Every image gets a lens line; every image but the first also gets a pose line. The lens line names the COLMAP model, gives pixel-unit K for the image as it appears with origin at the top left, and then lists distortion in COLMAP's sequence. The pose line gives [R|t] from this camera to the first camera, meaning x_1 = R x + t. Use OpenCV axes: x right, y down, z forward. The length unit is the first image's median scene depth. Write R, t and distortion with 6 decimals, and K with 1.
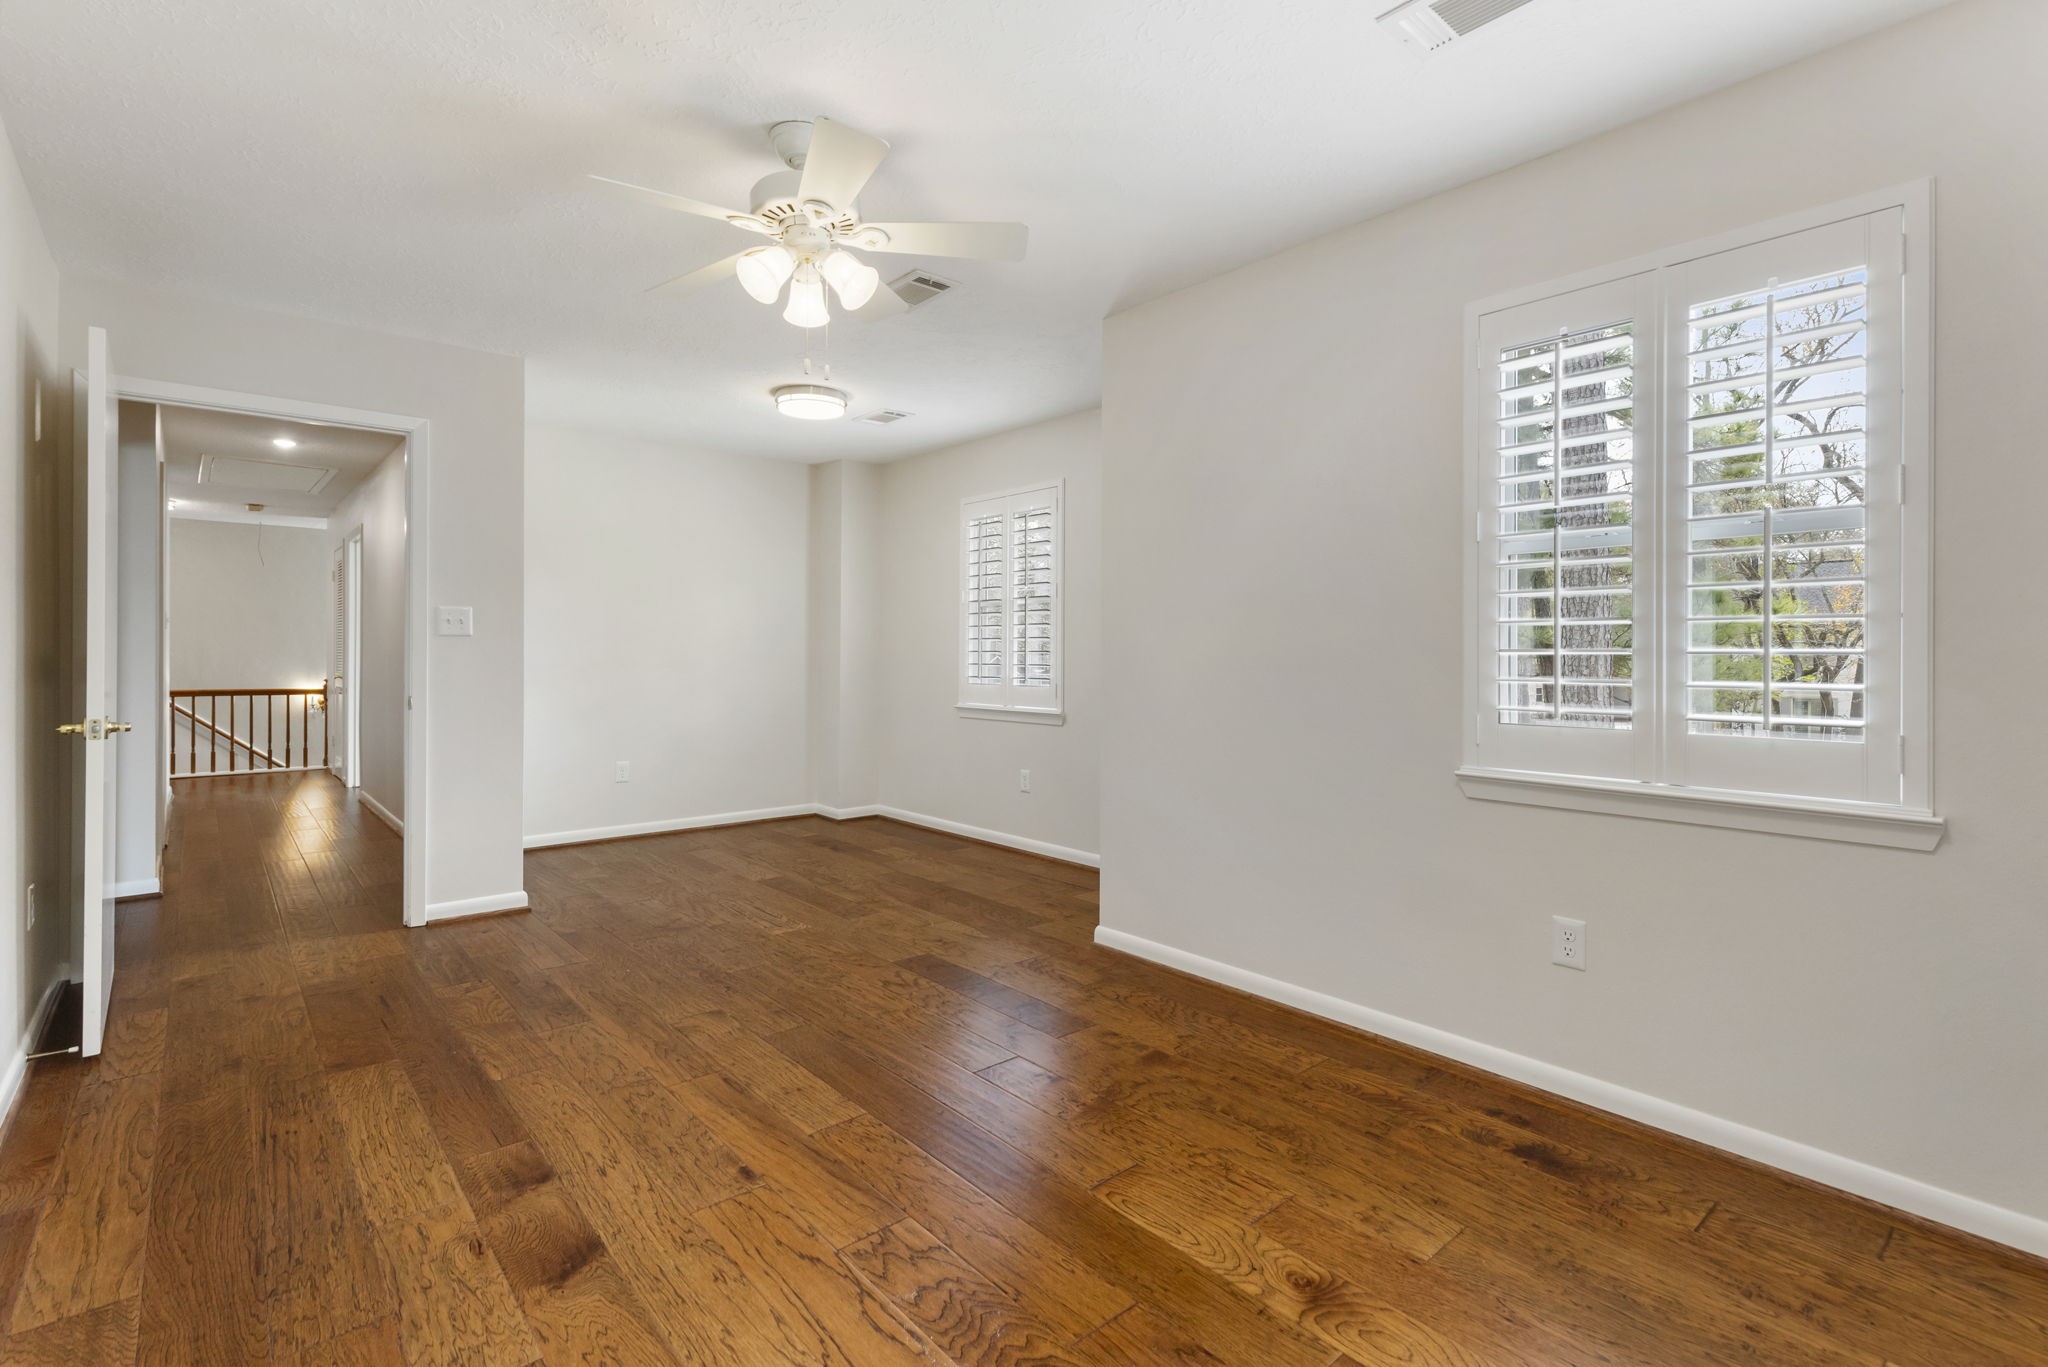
lens RADIAL K [[945.6, 0, 1019.1], [0, 945.6, 665.1], [0, 0, 1]] dist [0.001014, 0.000915]
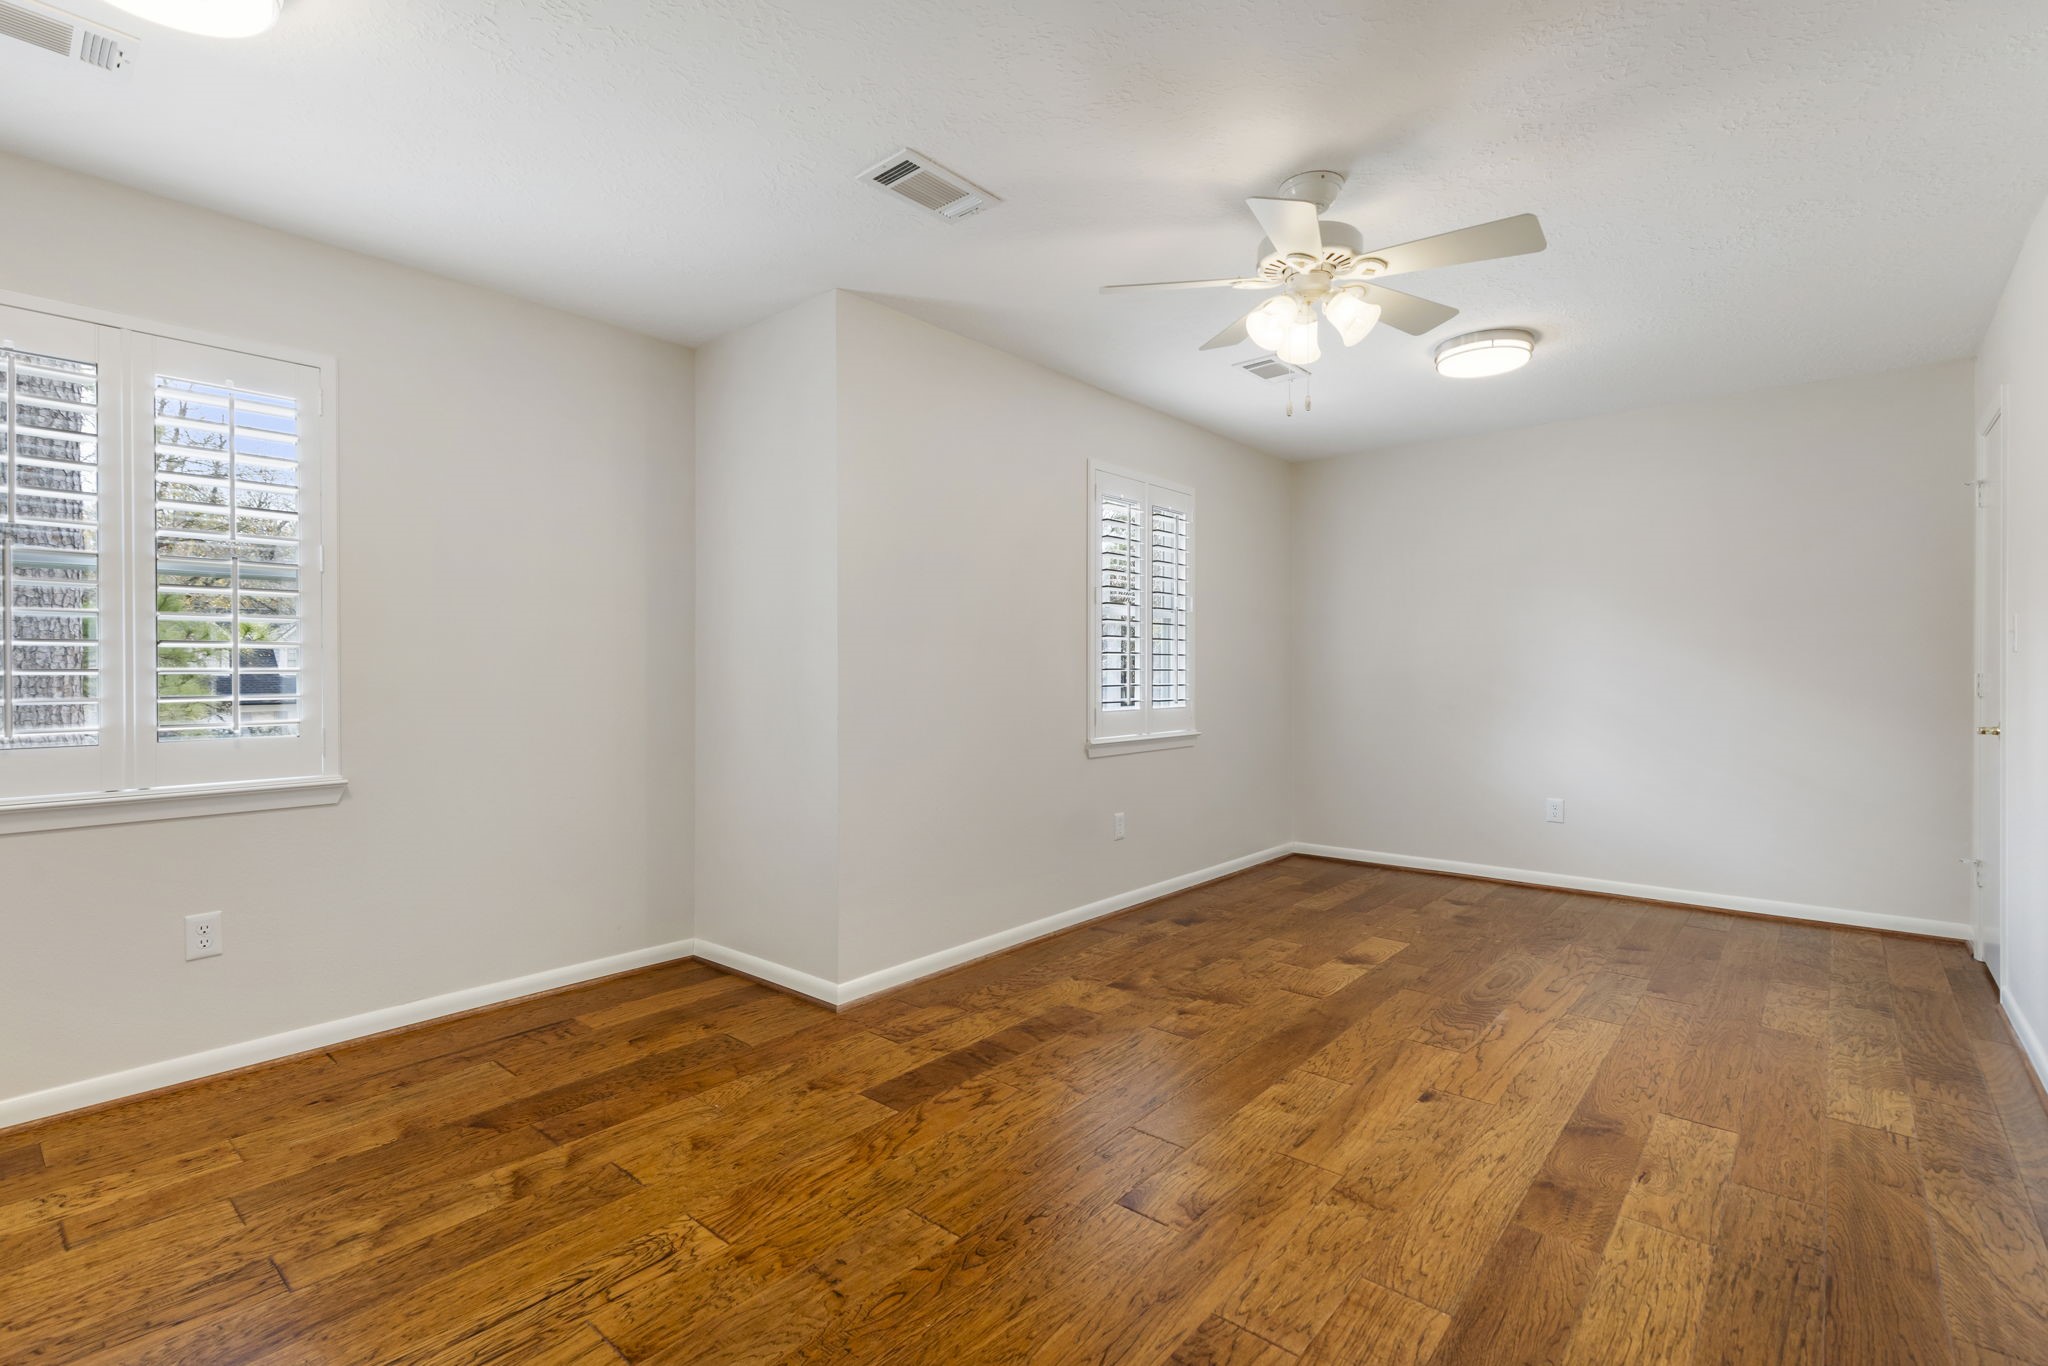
lens RADIAL K [[945.6, 0, 1019.1], [0, 945.6, 664.6], [0, 0, 1]] dist [0.001014, 0.000915]
pose [[-0.146927, 0.000386, 0.989147, -1.316197], [0.015760, 0.999874, 0.001950, -0.032766], [-0.989022, 0.015875, -0.146914, 1.564789]]
